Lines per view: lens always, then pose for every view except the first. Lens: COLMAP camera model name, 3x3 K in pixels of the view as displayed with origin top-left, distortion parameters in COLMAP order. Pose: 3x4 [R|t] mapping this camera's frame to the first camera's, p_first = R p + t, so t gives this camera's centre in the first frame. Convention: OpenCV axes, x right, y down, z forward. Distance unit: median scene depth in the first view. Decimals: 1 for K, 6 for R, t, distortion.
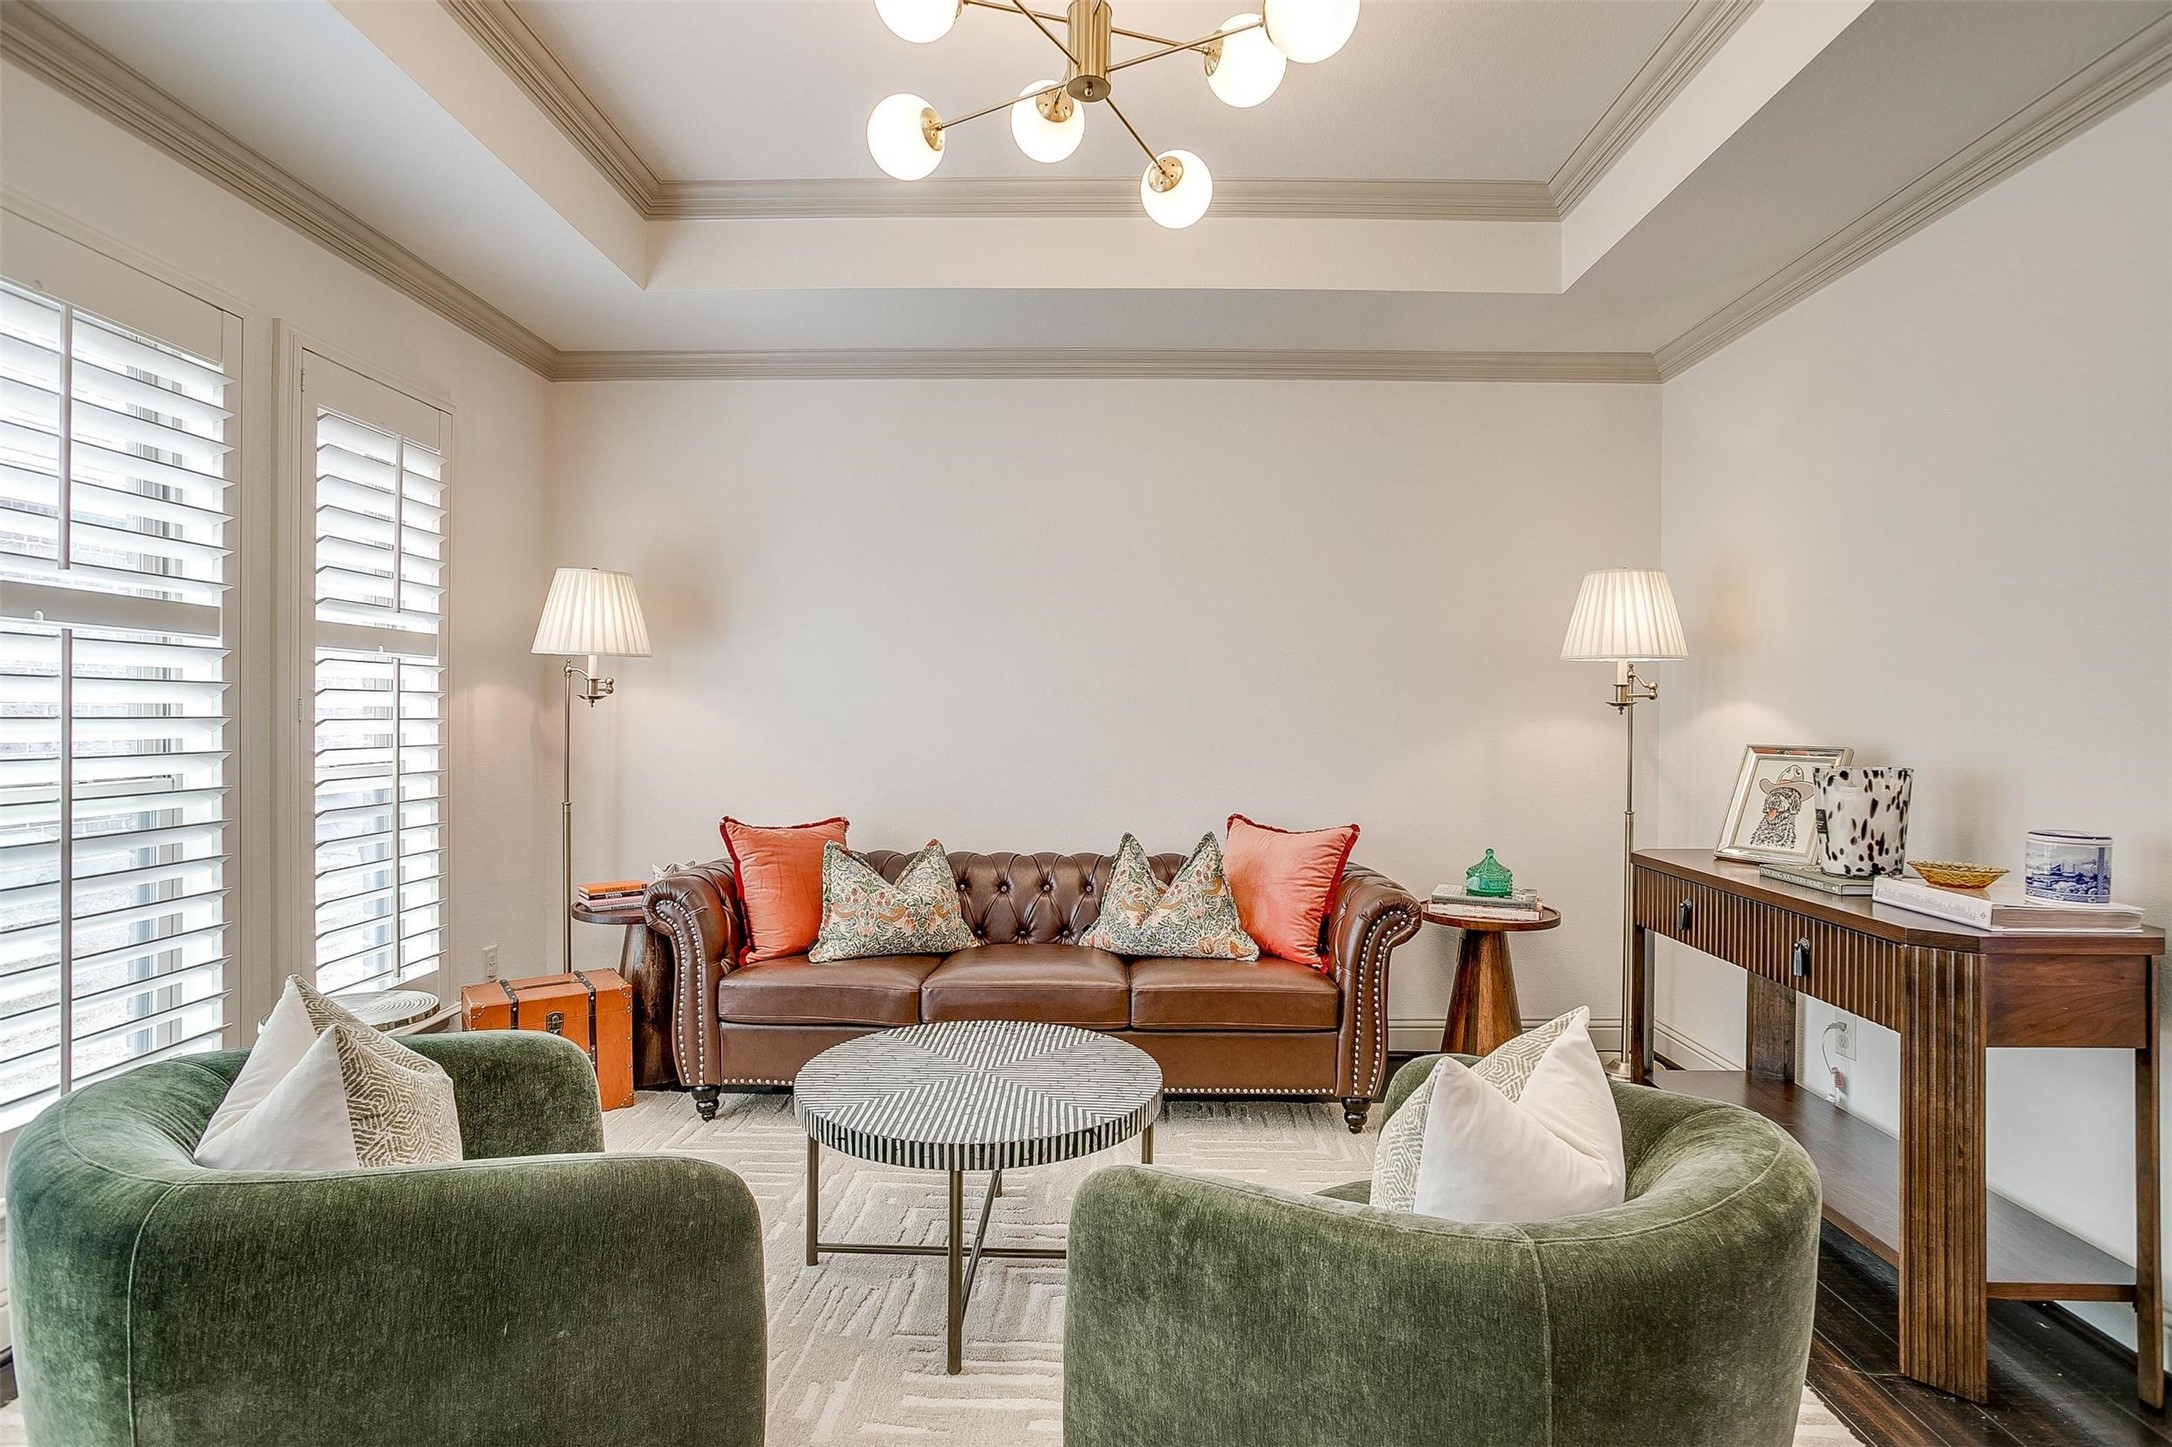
lens RADIAL K [[1059.9, 0, 1088.1], [0, 1059.9, 708.7], [0, 0, 1]] dist [-0.050608, 0.027067]
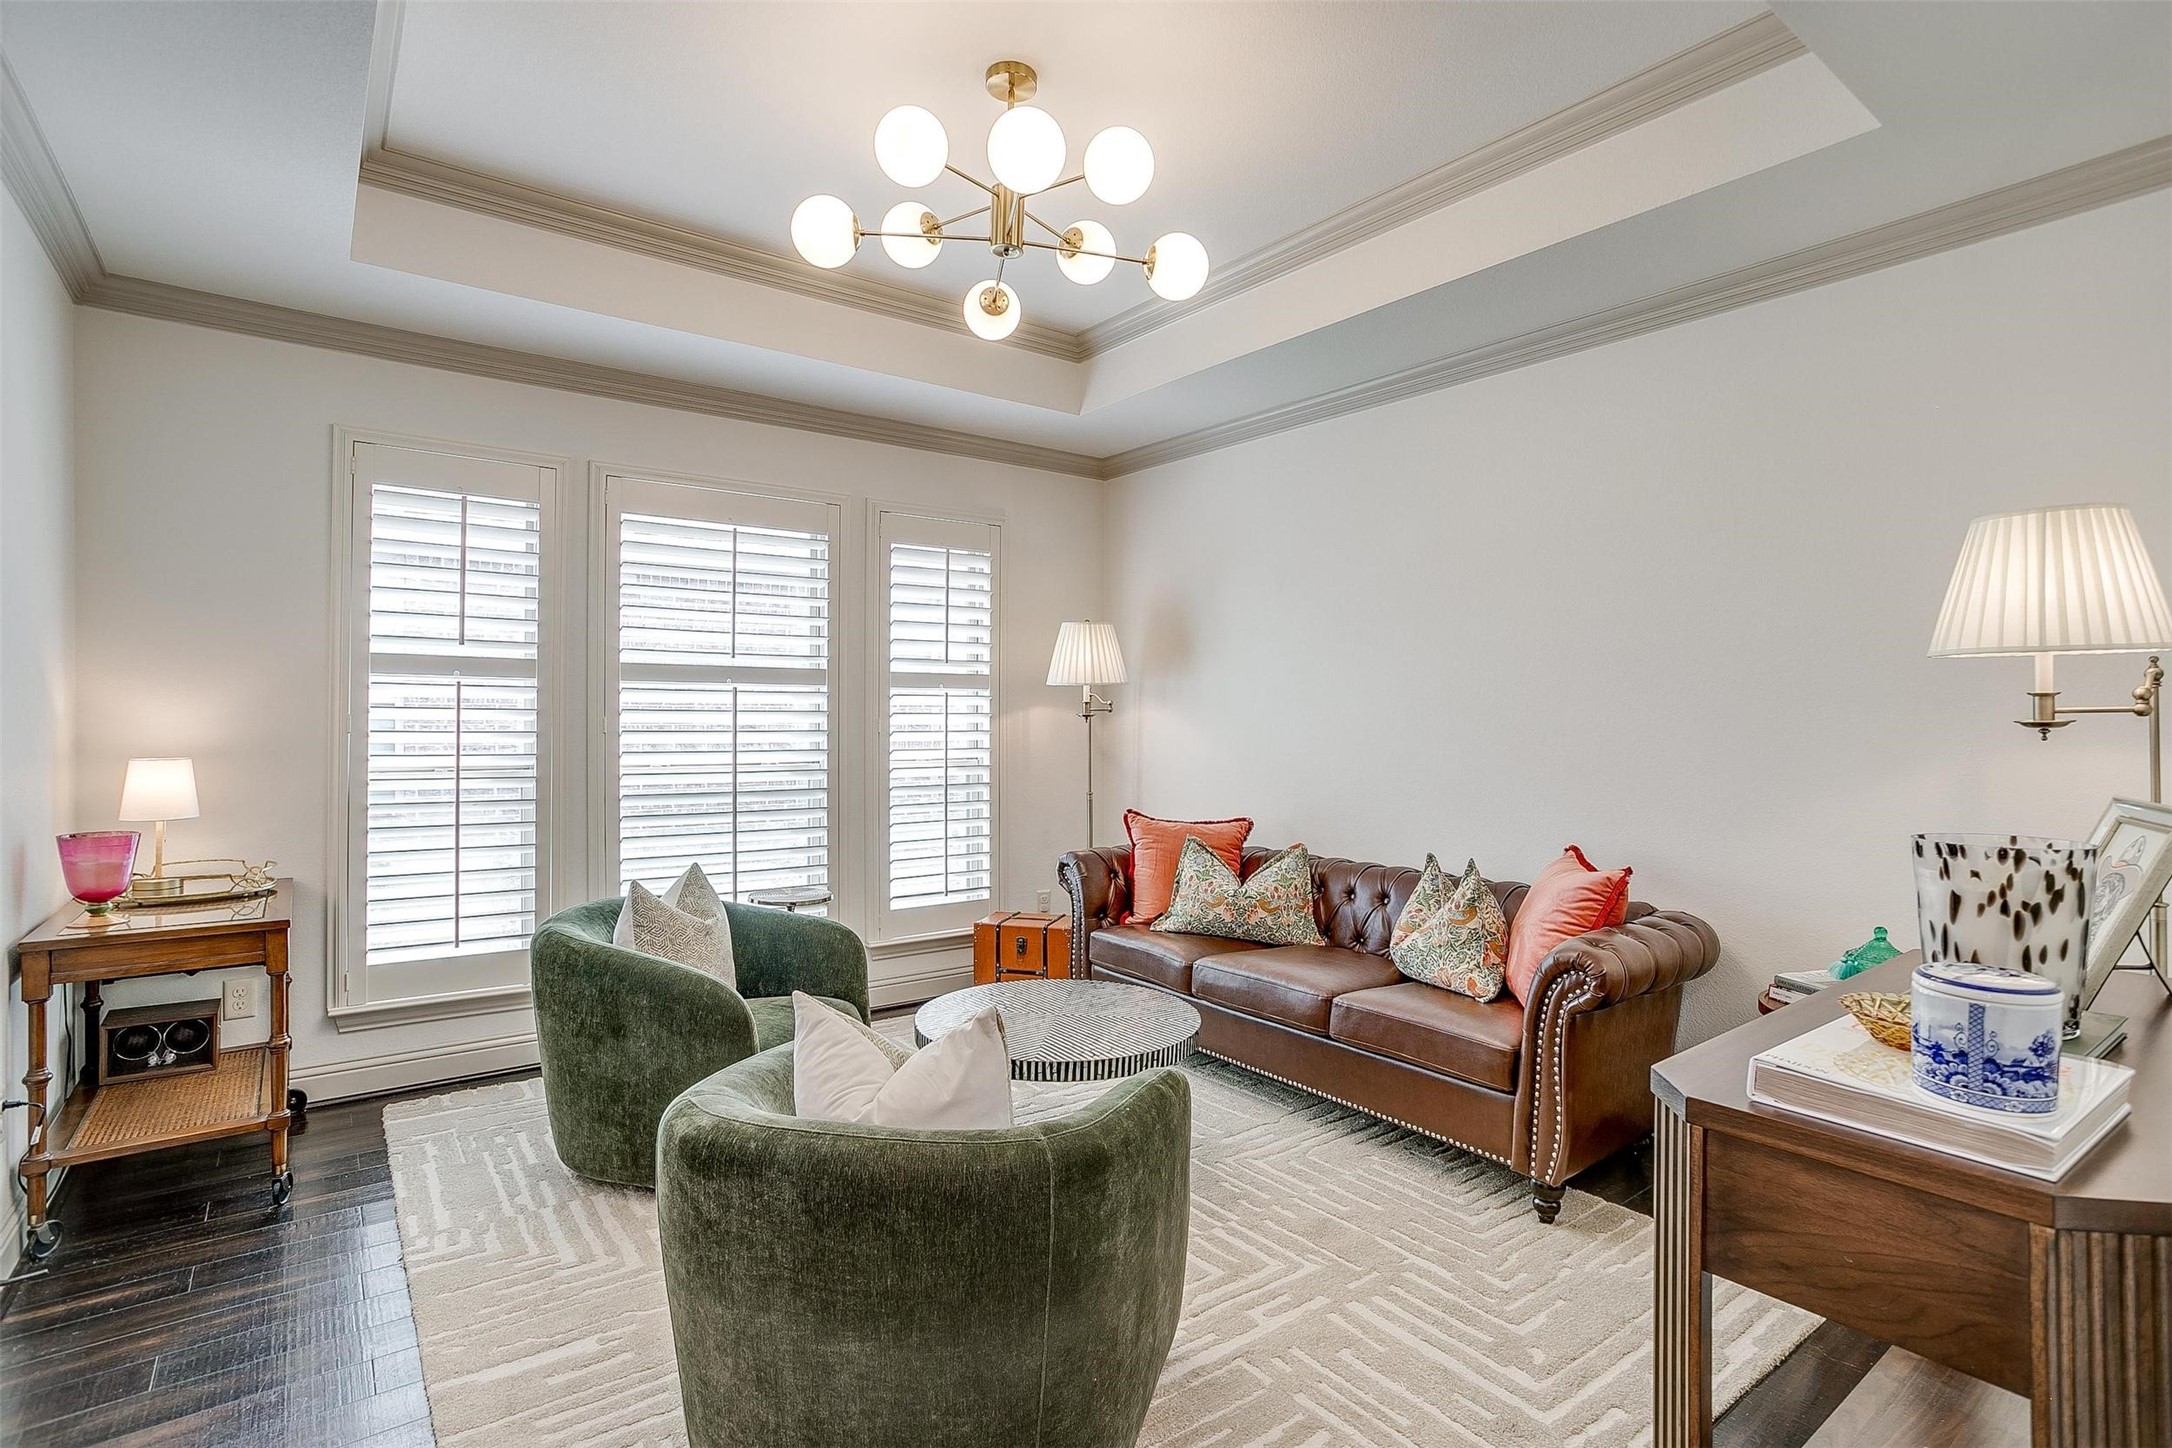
lens RADIAL K [[1059.9, 0, 1122.0], [0, 1059.9, 708.8], [0, 0, 1]] dist [-0.050608, 0.027067]
pose [[0.634631, -0.006506, -0.772788, 0.707365], [0.003685, 0.999979, -0.005392, -0.013666], [0.772806, 0.000574, 0.634642, 0.190637]]
